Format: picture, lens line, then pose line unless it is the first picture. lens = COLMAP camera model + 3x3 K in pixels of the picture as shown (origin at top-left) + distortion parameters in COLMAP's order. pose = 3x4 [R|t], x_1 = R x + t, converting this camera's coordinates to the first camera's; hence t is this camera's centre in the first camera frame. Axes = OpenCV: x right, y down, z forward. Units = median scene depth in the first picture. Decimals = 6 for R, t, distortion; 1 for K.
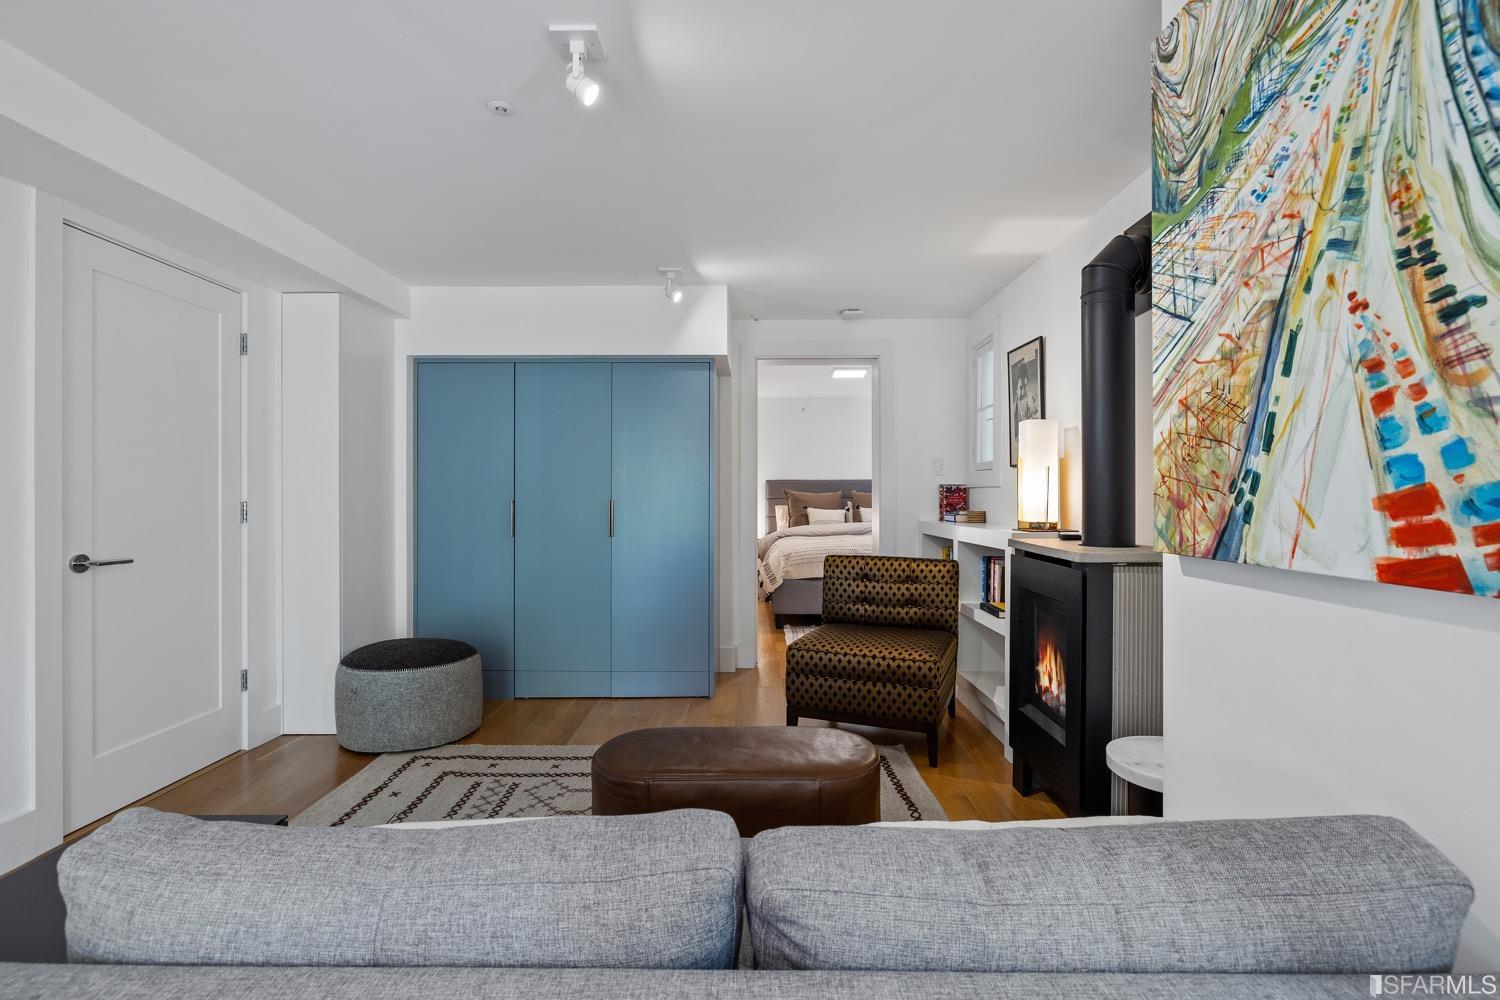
lens RADIAL K [[735.3, 0, 750.2], [0, 735.3, 502.8], [0, 0, 1]] dist [0.000062, 0.000000]
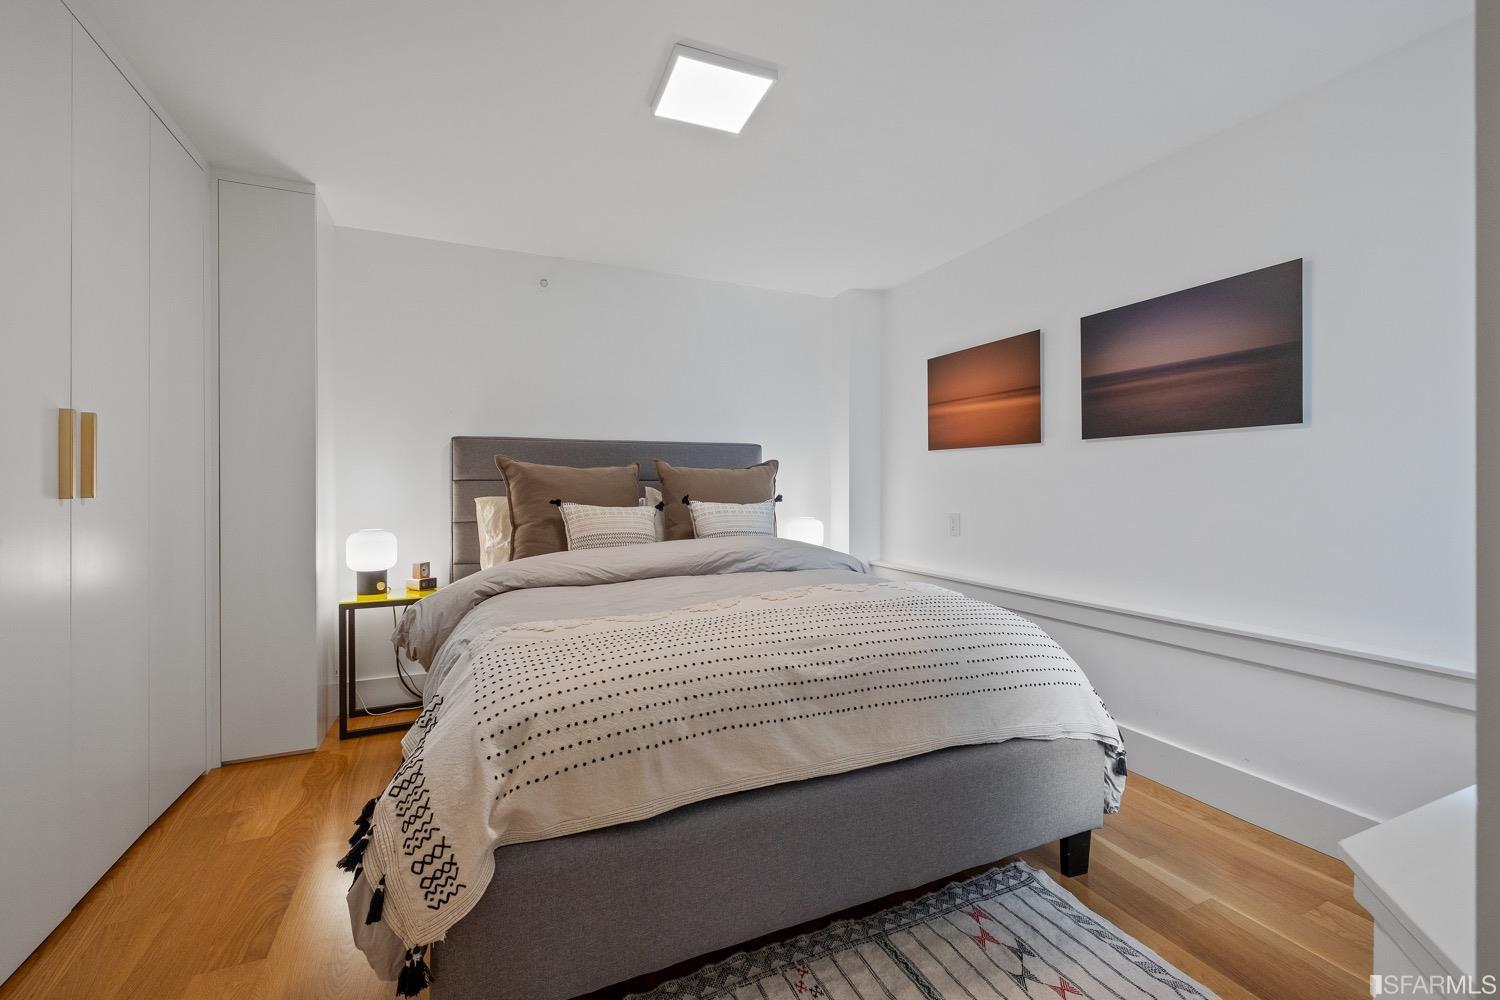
lens RADIAL K [[638.1, 0, 748.9], [0, 638.1, 490.0], [0, 0, 1]] dist [0.002424, 0.000109]
pose [[0.913819, -0.005987, 0.406077, 0.030807], [0.003046, 0.999964, 0.007889, -0.003159], [-0.406109, -0.005973, 0.913805, 0.654951]]
